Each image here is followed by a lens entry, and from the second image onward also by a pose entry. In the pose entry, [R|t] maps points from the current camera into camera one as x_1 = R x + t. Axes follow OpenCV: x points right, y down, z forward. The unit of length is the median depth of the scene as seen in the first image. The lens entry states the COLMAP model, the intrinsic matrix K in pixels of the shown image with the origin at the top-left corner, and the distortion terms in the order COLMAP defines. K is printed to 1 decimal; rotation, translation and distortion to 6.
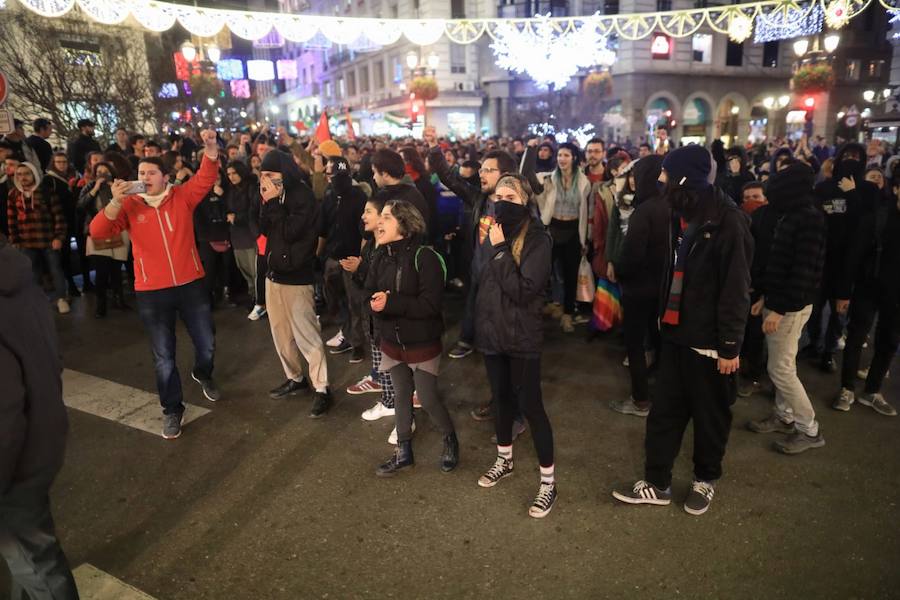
lens RADIAL K [[615.0, 0, 448.9], [0, 615.0, 295.1], [0, 0, 1]] dist [-0.010163, 0.008083]
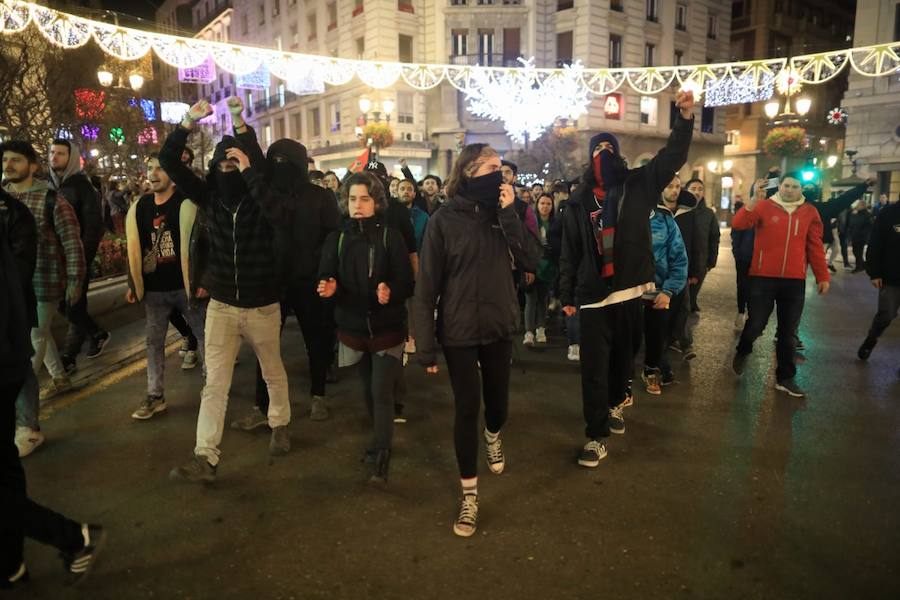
lens RADIAL K [[615.0, 0, 451.1], [0, 615.0, 294.9], [0, 0, 1]] dist [-0.010163, 0.008083]
pose [[0.987761, 0.006605, 0.155834, -0.060816], [0.007936, 0.995681, -0.092501, -0.012504], [-0.155772, 0.092606, 0.983443, 0.091785]]
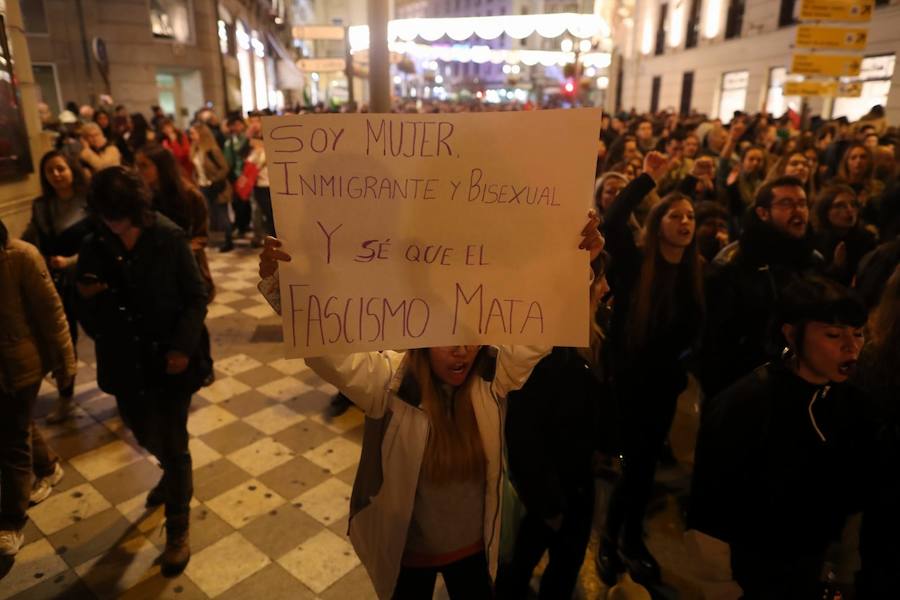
lens RADIAL K [[615.0, 0, 450.6], [0, 615.0, 301.5], [0, 0, 1]] dist [-0.010163, 0.008083]
pose [[0.999044, 0.043282, 0.006217, -0.207078], [-0.043605, 0.996734, 0.067968, 0.291542], [-0.003255, -0.068174, 0.997668, -1.157280]]
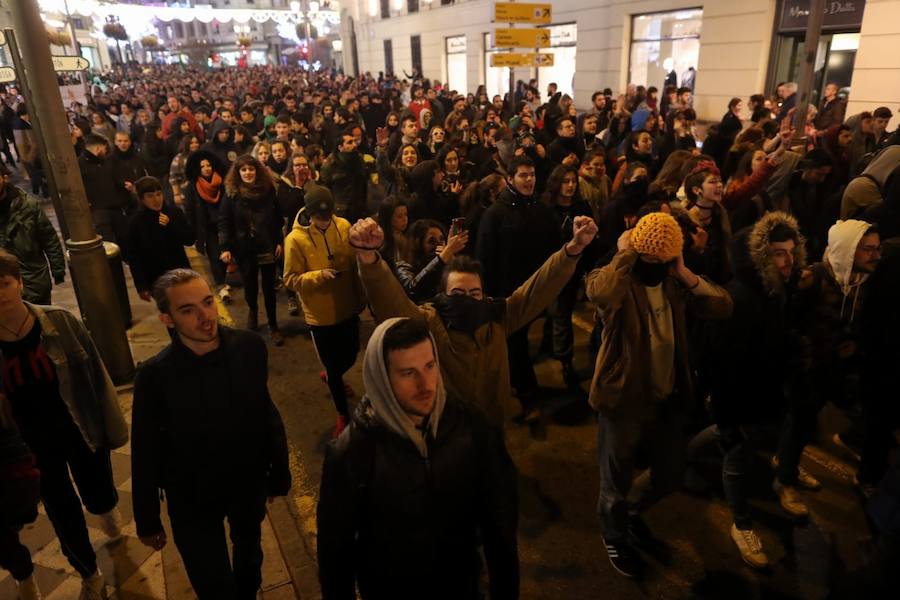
lens RADIAL K [[615.0, 0, 453.1], [0, 615.0, 297.7], [0, 0, 1]] dist [-0.010163, 0.008083]
pose [[0.926736, -0.130388, 0.352361, -0.199784], [0.087776, 0.987034, 0.134387, 0.281421], [-0.365315, -0.093612, 0.926165, -1.161643]]
